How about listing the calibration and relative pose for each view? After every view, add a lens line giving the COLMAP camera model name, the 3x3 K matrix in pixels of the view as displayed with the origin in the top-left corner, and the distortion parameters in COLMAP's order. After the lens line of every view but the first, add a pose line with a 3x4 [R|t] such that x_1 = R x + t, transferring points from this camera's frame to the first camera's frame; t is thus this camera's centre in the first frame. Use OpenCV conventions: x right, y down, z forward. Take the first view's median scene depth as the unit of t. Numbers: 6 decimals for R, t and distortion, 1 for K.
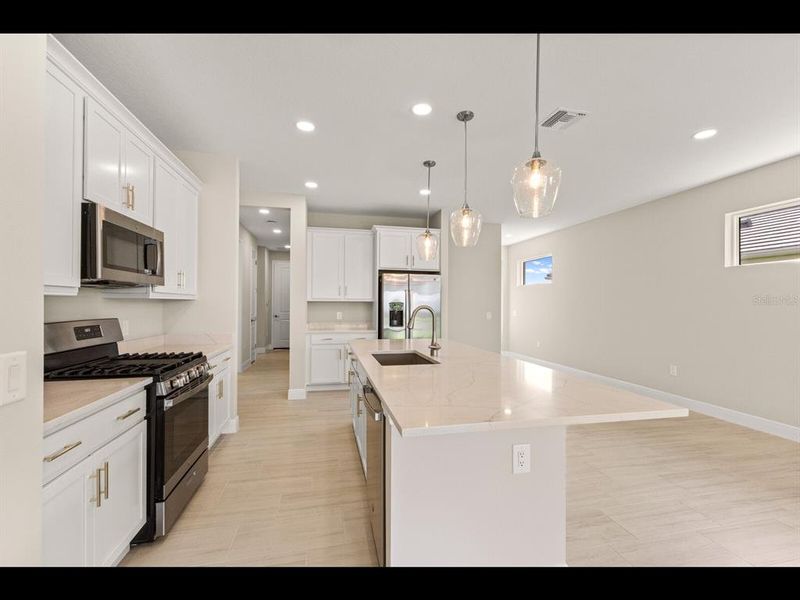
lens RADIAL K [[346.6, 0, 400.0], [0, 346.6, 300.0], [0, 0, 1]] dist [0.000516, 0.000141]
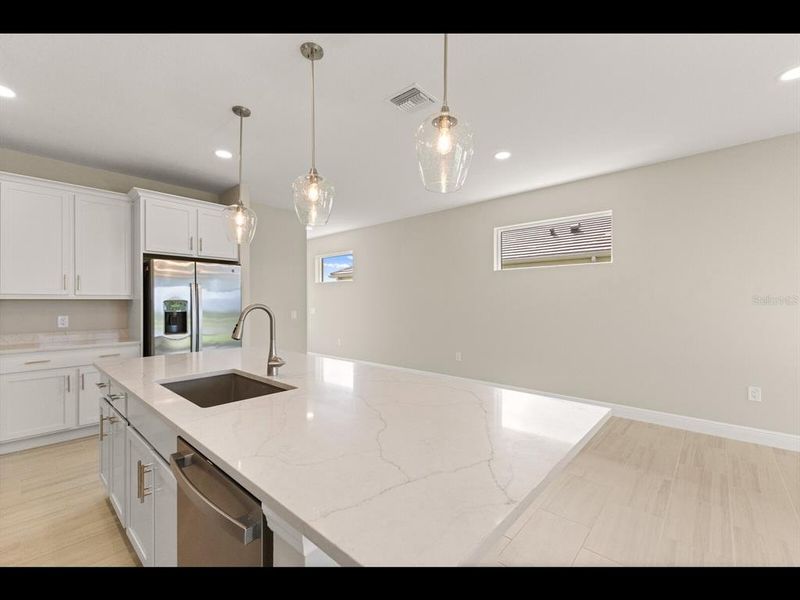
lens RADIAL K [[343.7, 0, 401.7], [0, 343.7, 301.2], [0, 0, 1]] dist [0.002728, 0.000640]
pose [[0.808413, -0.008155, 0.588559, -0.053769], [0.002097, 0.999938, 0.010975, 0.001936], [-0.588612, -0.007638, 0.808380, 0.151195]]
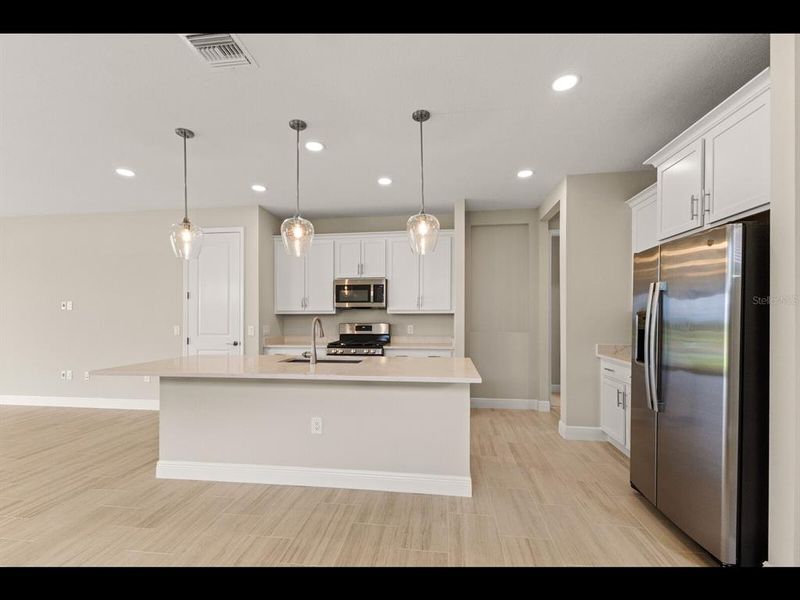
lens RADIAL K [[356.4, 0, 399.7], [0, 356.4, 310.0], [0, 0, 1]] dist [0.014094, 0.000011]
pose [[-0.346607, -0.024030, -0.937703, 0.582776], [0.007034, 0.999577, -0.028216, 0.015952], [0.937984, -0.016376, -0.346291, 0.894271]]
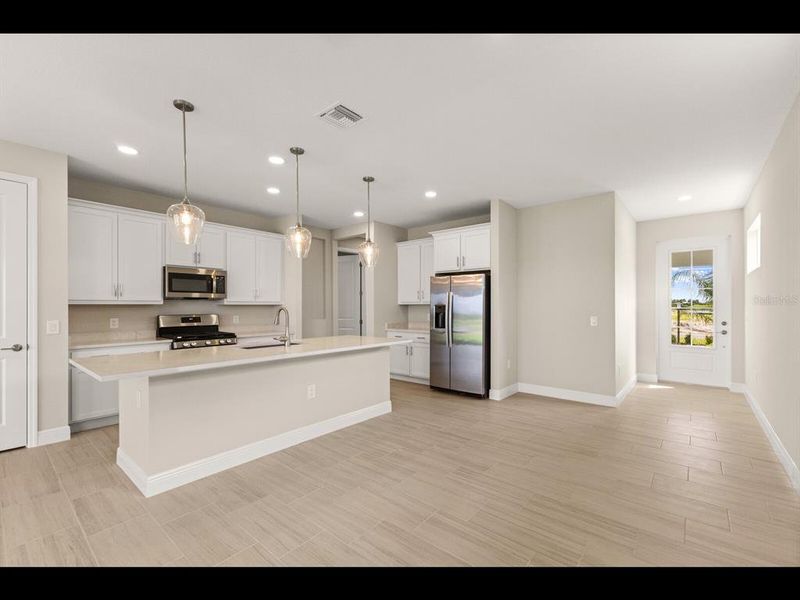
lens RADIAL K [[346.6, 0, 400.0], [0, 346.6, 300.0], [0, 0, 1]] dist [0.000516, 0.000141]
pose [[0.606007, -0.026794, -0.795008, 0.761748], [0.015860, 0.999641, -0.021601, 0.014123], [0.795301, 0.000482, 0.606214, 0.299031]]
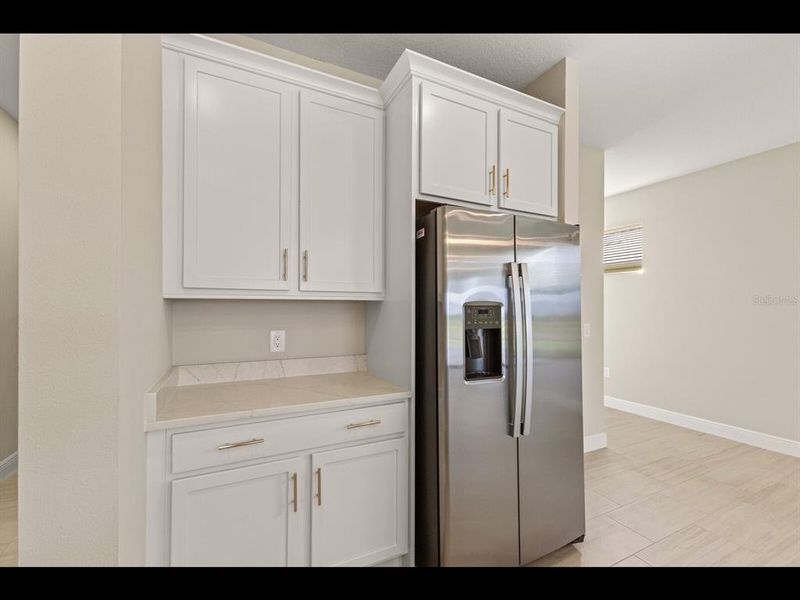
lens RADIAL K [[343.7, 0, 401.7], [0, 343.7, 301.2], [0, 0, 1]] dist [0.002728, 0.000640]
pose [[0.969541, -0.003213, 0.244909, -0.163563], [0.005664, 0.999941, -0.009304, 0.009821], [-0.244864, 0.010408, 0.969501, 0.747470]]
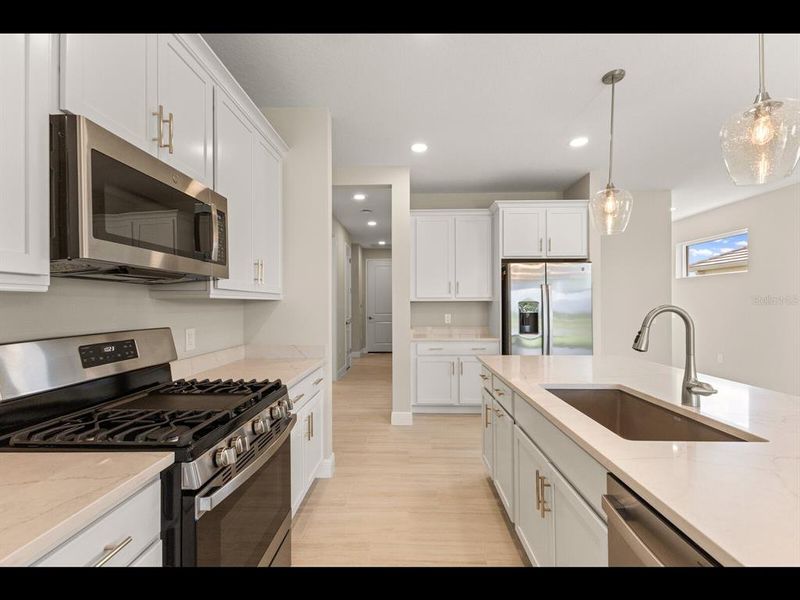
lens RADIAL K [[346.6, 0, 400.0], [0, 346.6, 300.0], [0, 0, 1]] dist [0.000516, 0.000141]
pose [[0.969745, -0.012164, -0.243816, -0.100632], [0.011813, 0.999926, -0.002901, 0.002720], [0.243833, -0.000067, 0.969817, 0.219973]]
